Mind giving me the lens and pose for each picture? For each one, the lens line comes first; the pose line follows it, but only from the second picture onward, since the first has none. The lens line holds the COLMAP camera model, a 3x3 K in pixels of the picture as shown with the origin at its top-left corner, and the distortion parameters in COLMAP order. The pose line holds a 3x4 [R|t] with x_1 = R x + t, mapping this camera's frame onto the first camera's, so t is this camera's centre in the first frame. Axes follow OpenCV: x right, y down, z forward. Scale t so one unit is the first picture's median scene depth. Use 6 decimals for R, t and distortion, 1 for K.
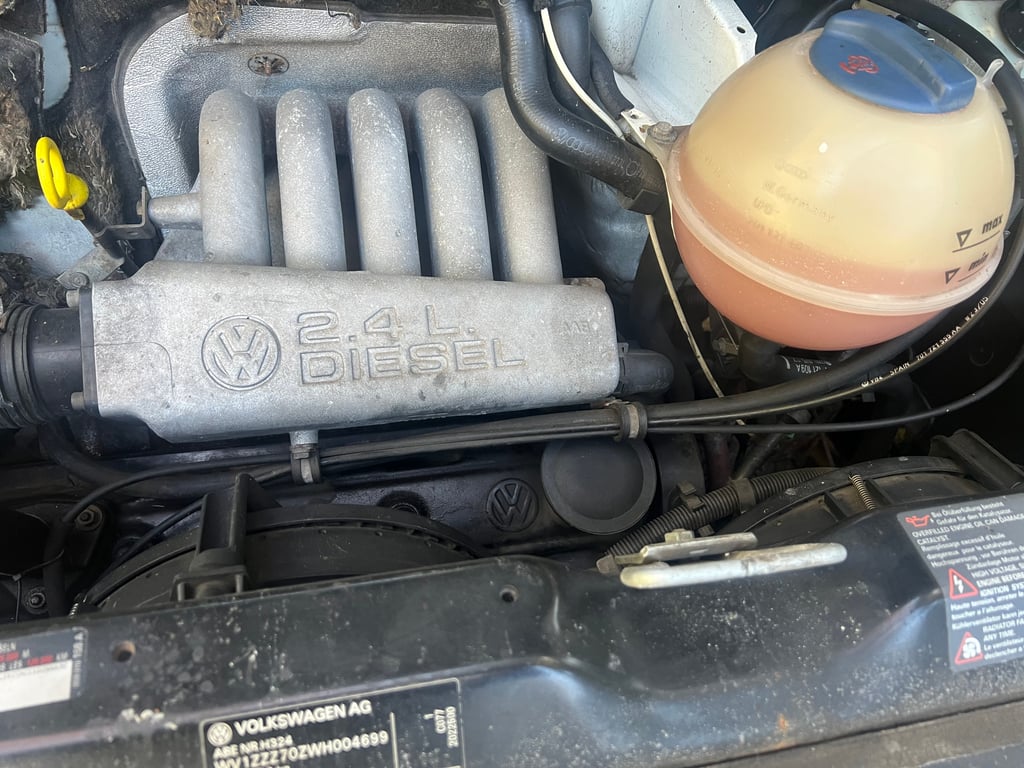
lens RADIAL K [[799.2, 0, 510.3], [0, 799.2, 403.9], [0, 0, 1]] dist [0.047544, -0.064925]
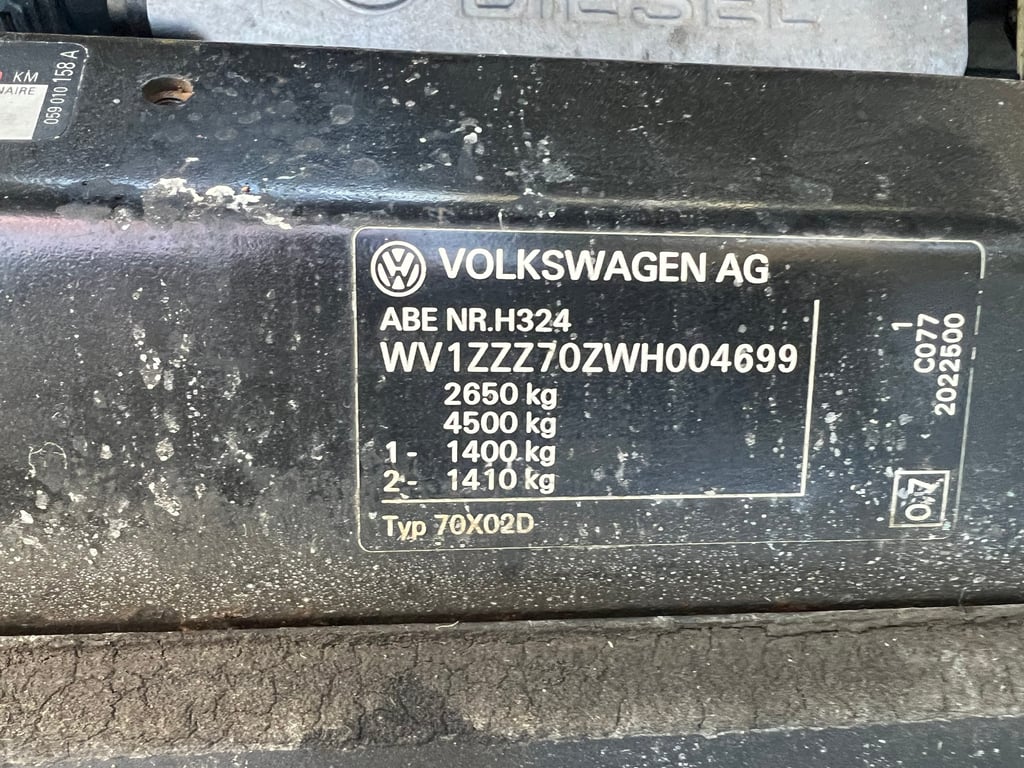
lens RADIAL K [[800.9, 0, 454.1], [0, 800.9, 494.0], [0, 0, 1]] dist [-0.001630, -0.003572]
pose [[0.990115, 0.094444, -0.103691, -0.263175], [-0.084549, 0.991783, 0.096007, 0.441290], [0.111906, -0.086291, 0.989965, 0.571397]]
